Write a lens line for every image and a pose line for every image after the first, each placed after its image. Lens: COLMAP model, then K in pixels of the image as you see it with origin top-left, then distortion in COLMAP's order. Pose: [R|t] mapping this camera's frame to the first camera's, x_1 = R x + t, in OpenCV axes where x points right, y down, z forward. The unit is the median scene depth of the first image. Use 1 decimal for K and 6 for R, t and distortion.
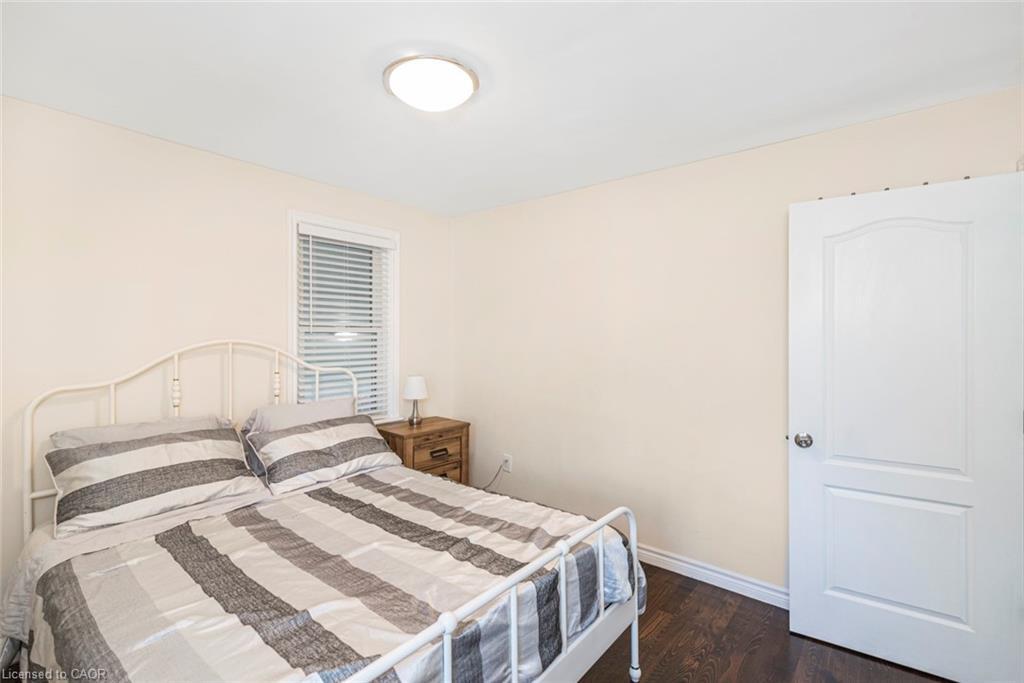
lens RADIAL K [[466.4, 0, 512.6], [0, 466.4, 346.5], [0, 0, 1]] dist [0.011688, 0.000057]
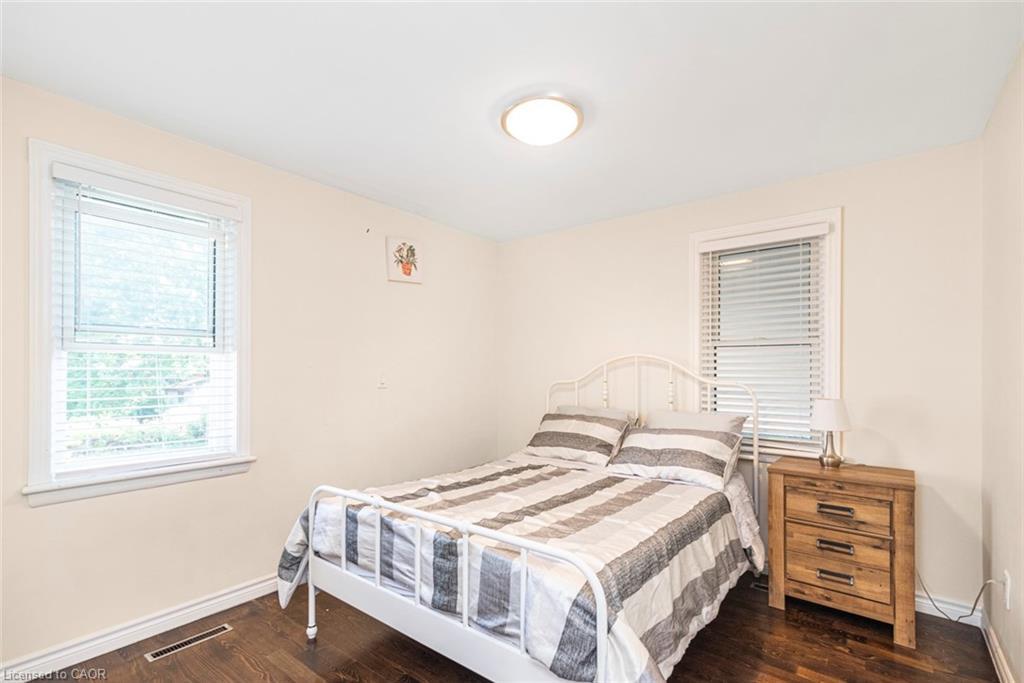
lens RADIAL K [[476.5, 0, 510.2], [0, 476.5, 374.4], [0, 0, 1]] dist [0.012720, -0.000027]
pose [[0.004641, 0.007263, -0.999963, 0.763442], [-0.027399, 0.999599, 0.007133, 0.045090], [0.999614, 0.027365, 0.004838, 0.693012]]
